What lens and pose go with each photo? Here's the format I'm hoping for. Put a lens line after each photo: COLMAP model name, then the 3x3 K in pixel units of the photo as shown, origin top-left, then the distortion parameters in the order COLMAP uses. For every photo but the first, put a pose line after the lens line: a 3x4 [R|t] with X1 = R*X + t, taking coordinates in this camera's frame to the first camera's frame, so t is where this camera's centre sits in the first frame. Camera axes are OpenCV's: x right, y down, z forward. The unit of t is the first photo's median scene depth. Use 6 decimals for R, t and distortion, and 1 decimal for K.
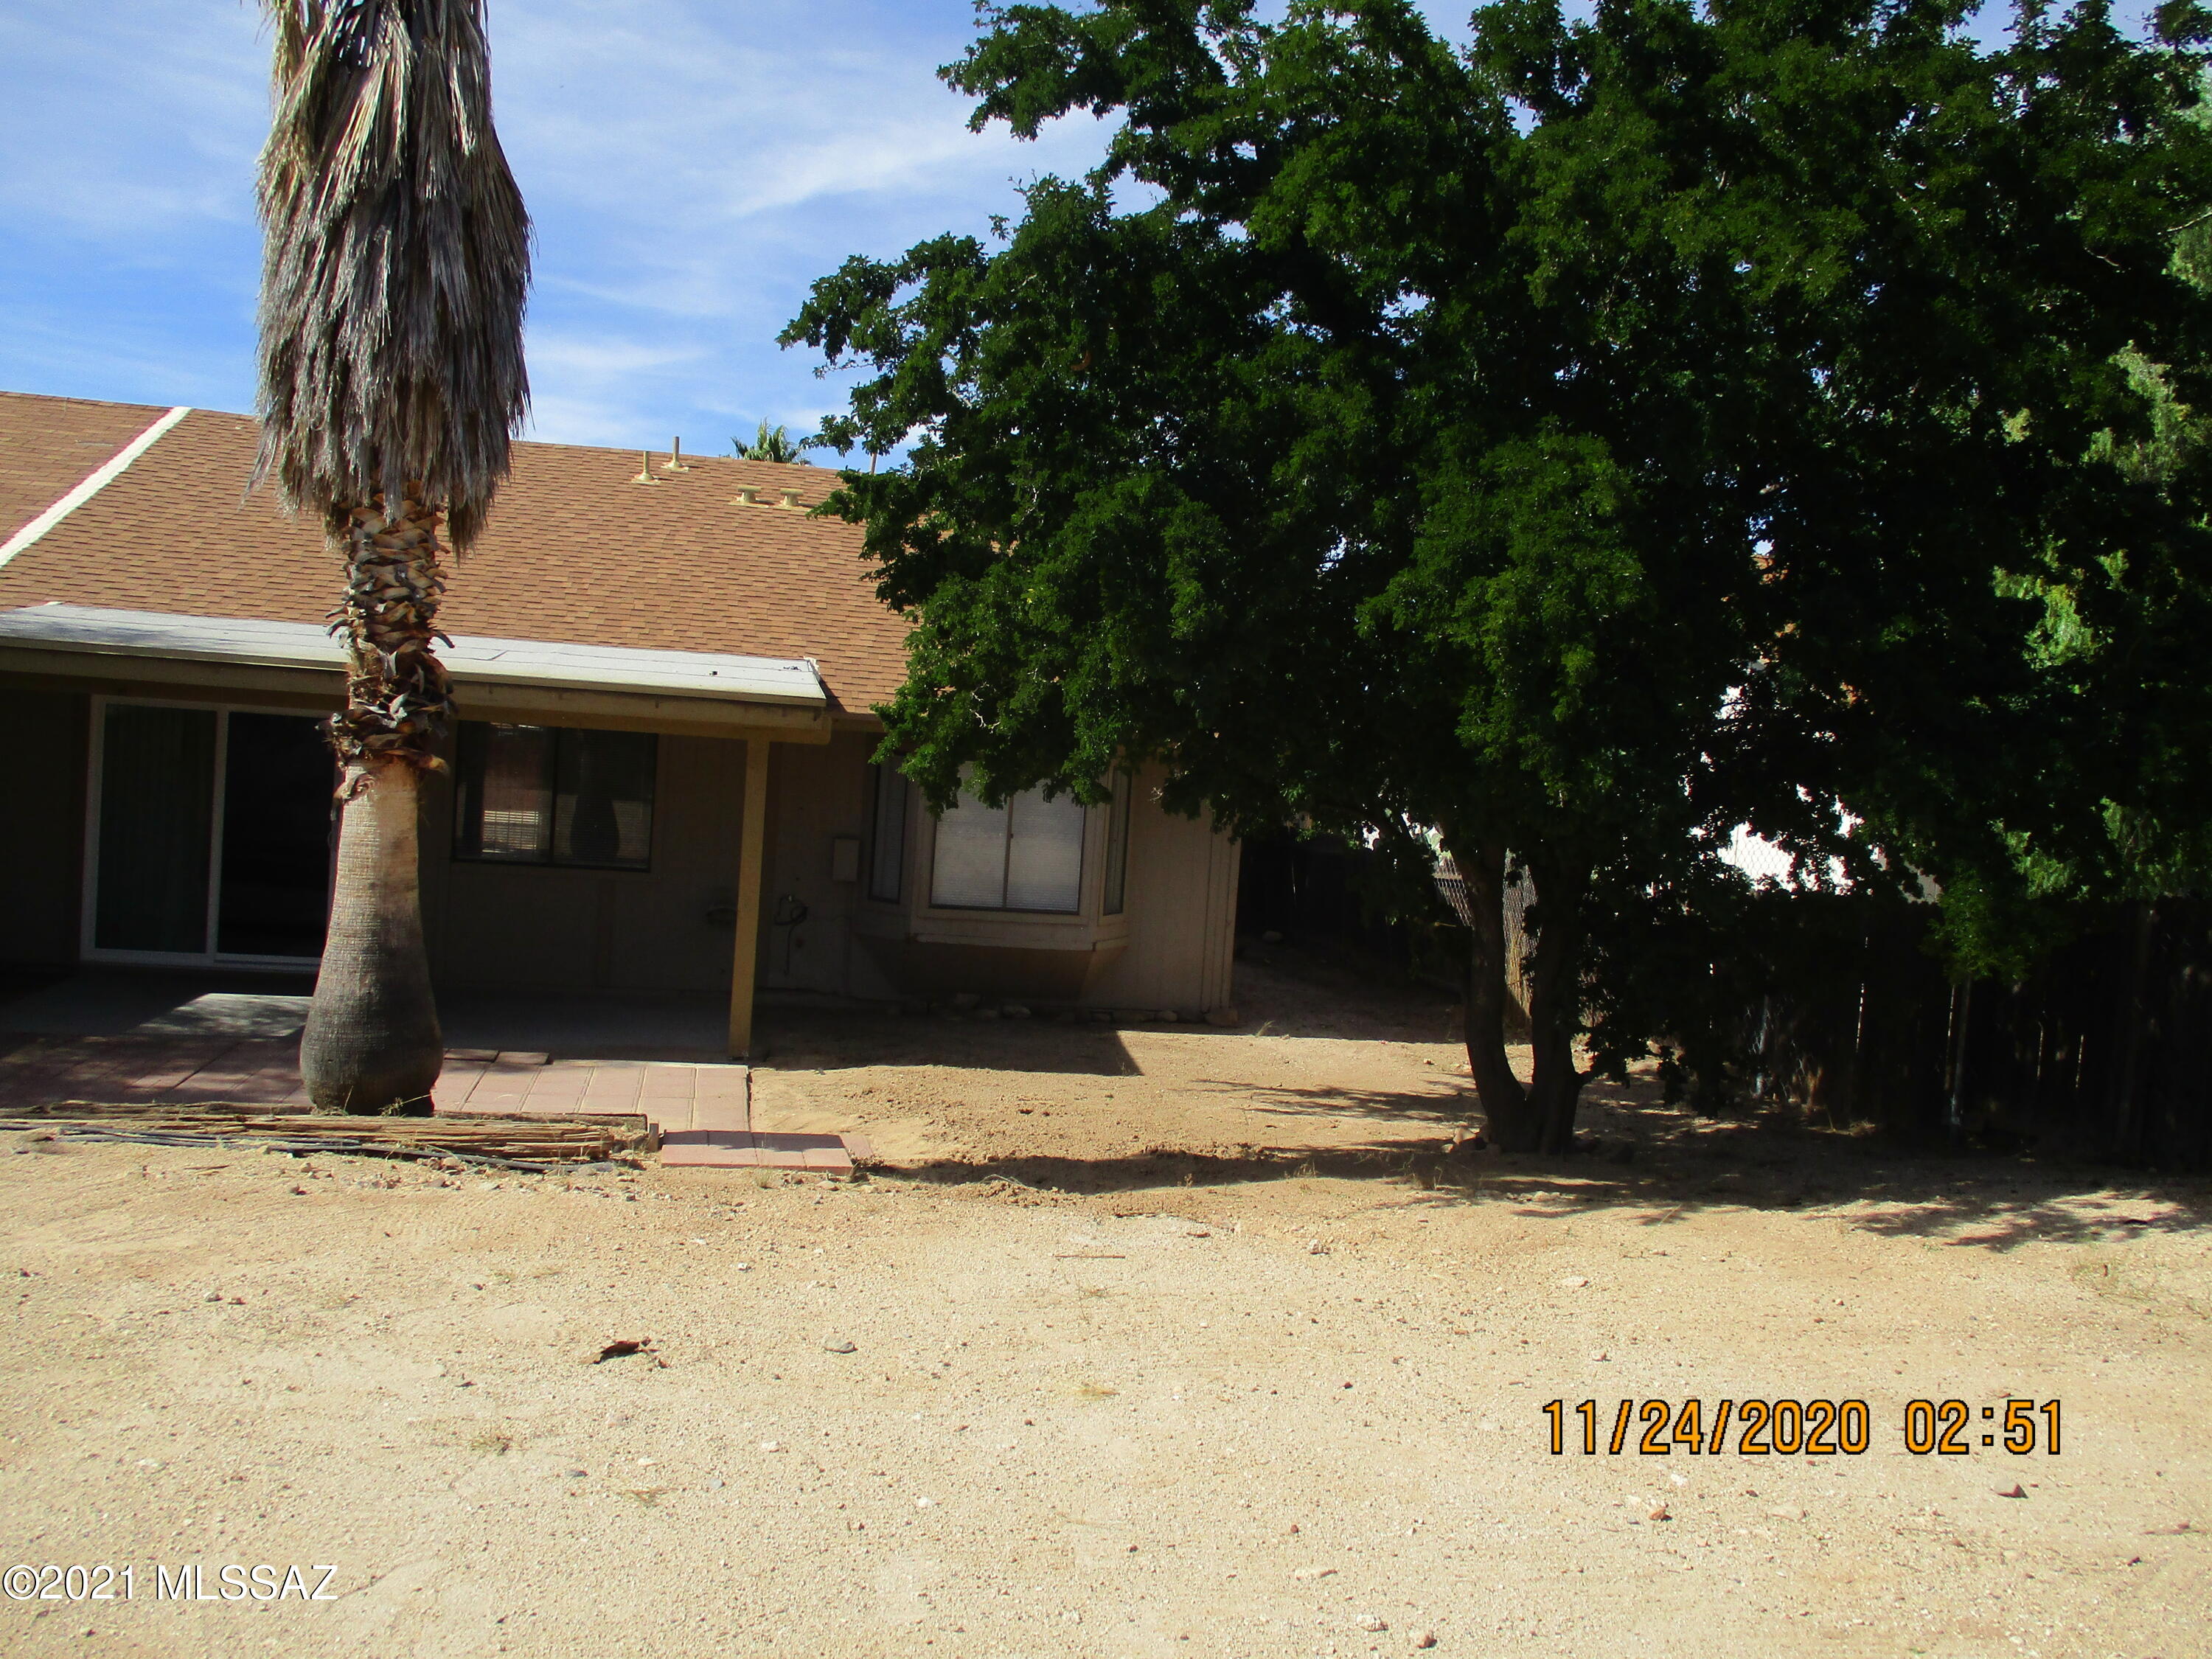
lens RADIAL K [[1832.0, 0, 1094.5], [0, 1832.0, 825.0], [0, 0, 1]] dist [-0.028984, 0.005974]
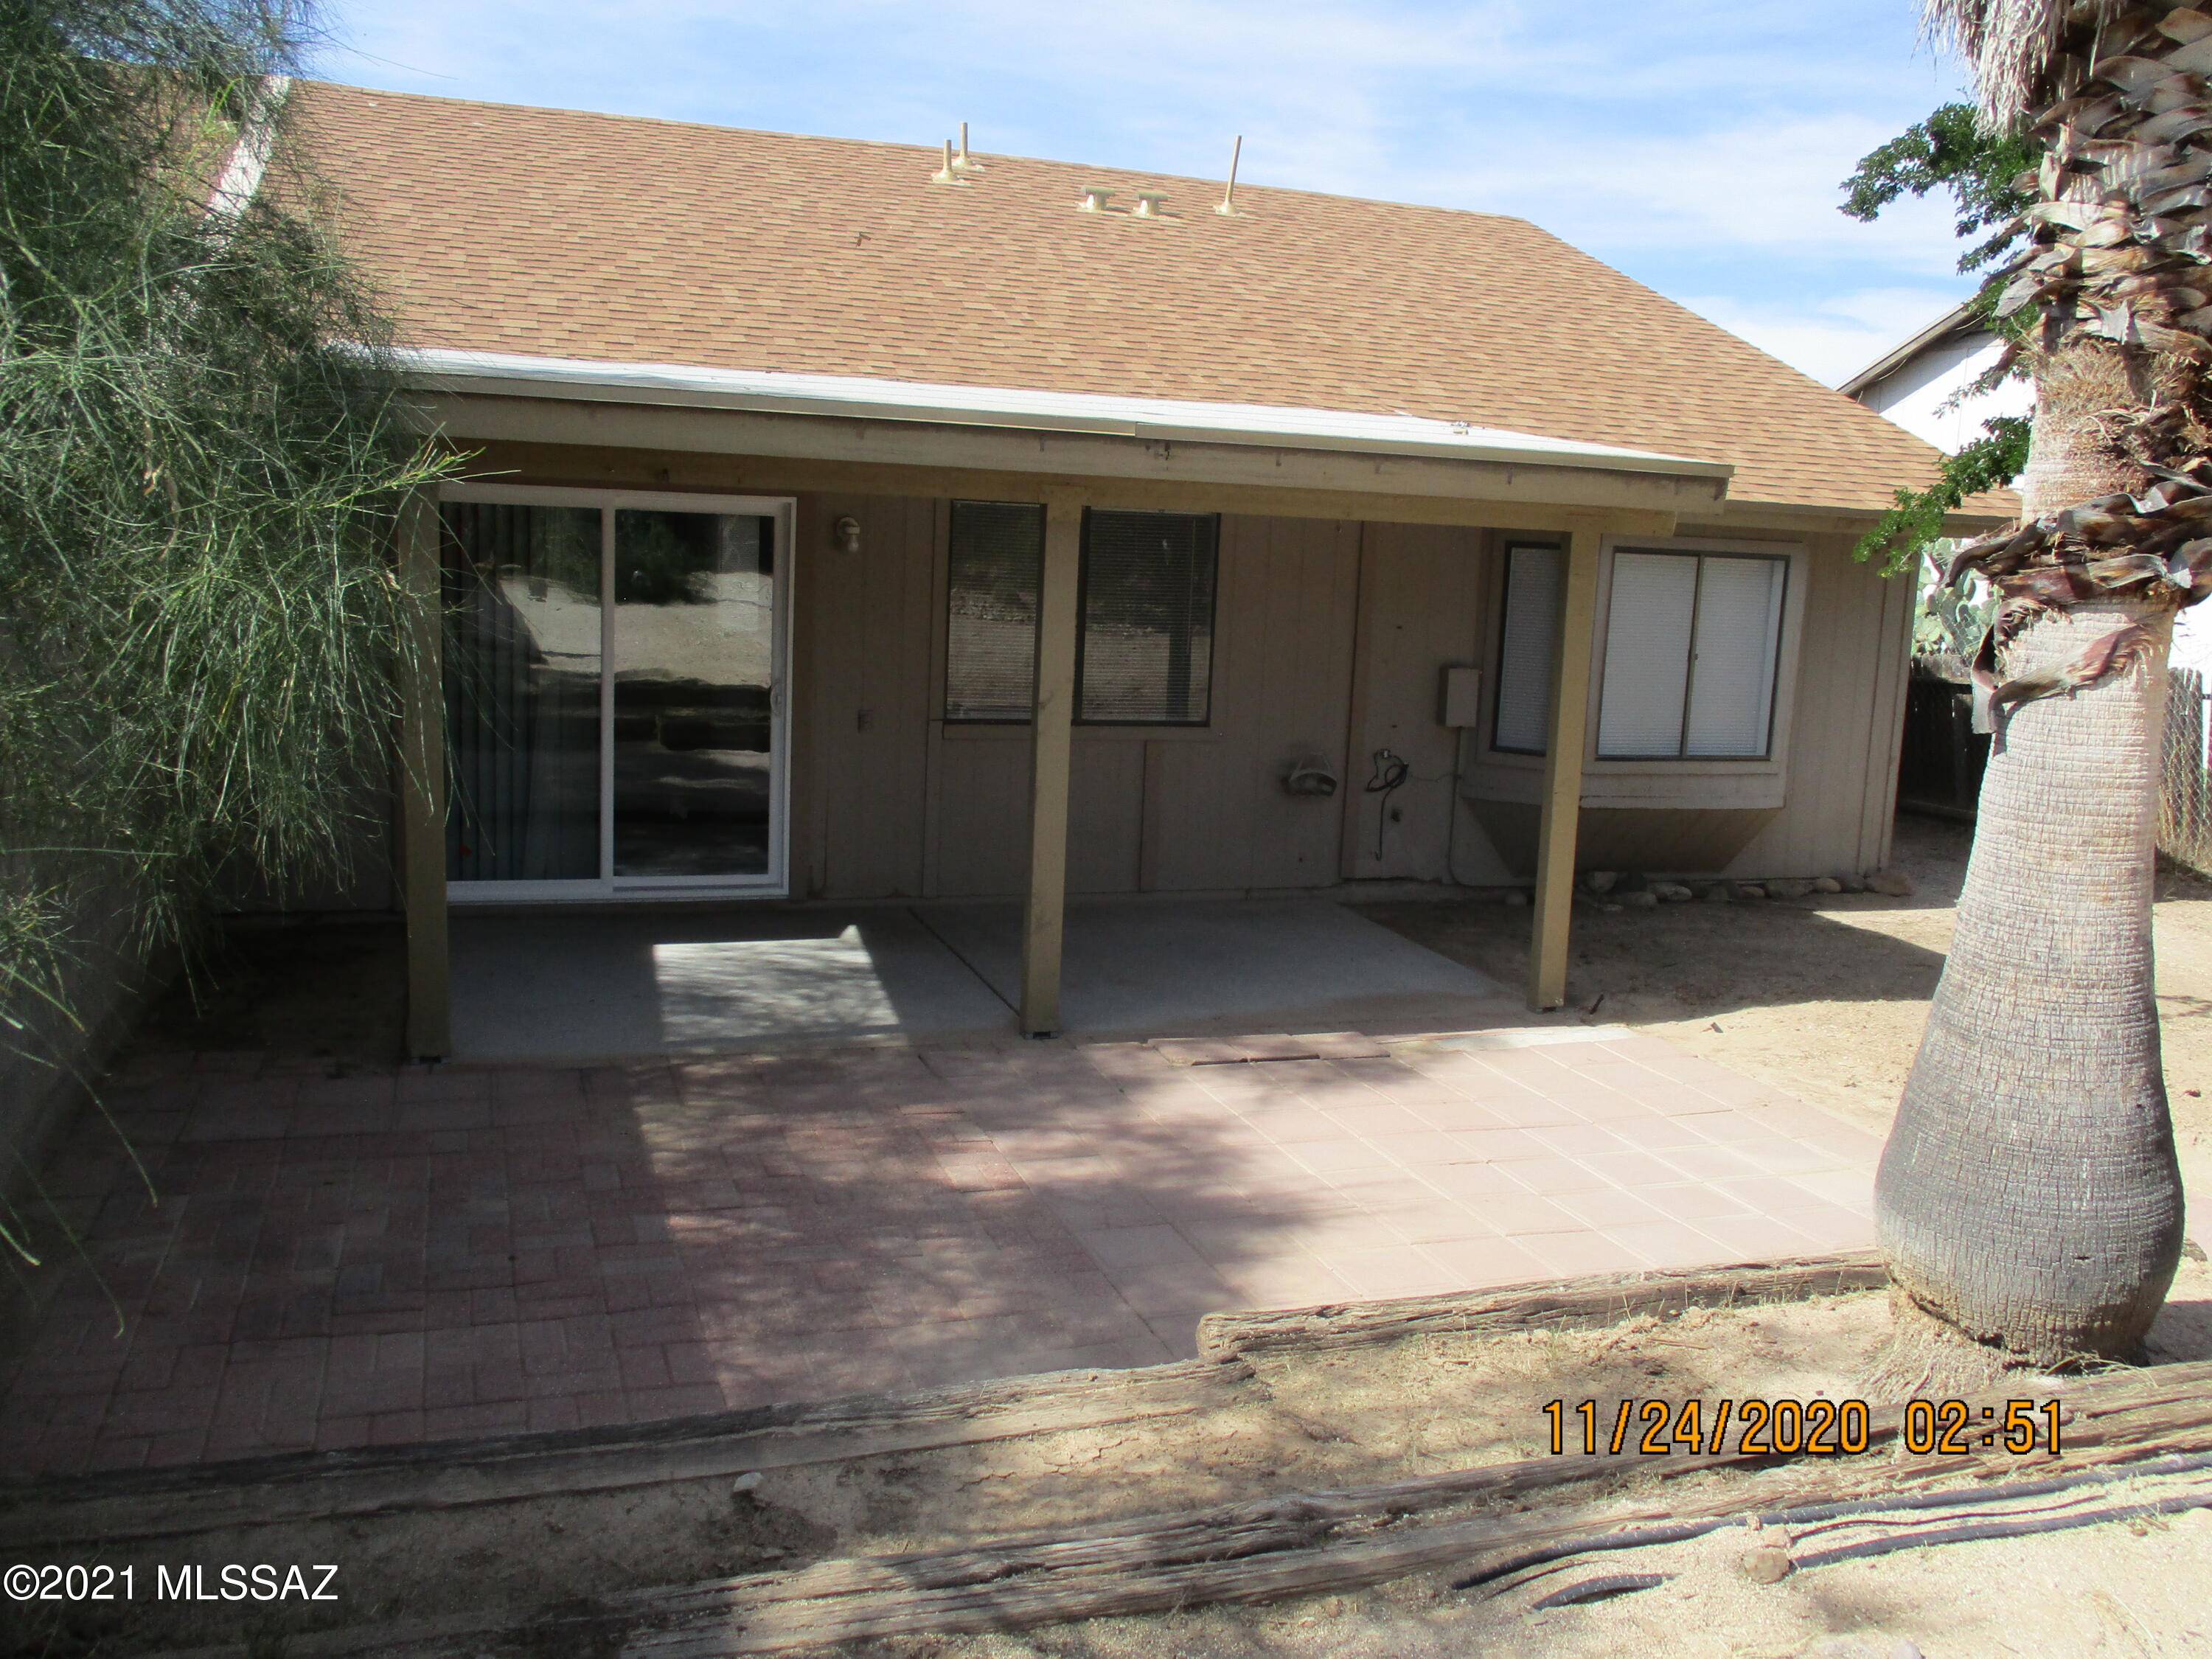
lens RADIAL K [[1832.0, 0, 1094.5], [0, 1832.0, 825.0], [0, 0, 1]] dist [-0.028984, 0.005974]
pose [[0.991027, -0.045742, 0.125591, -0.376086], [0.030657, 0.992359, 0.119517, -0.021821], [-0.130098, -0.114594, 0.984857, 0.310280]]
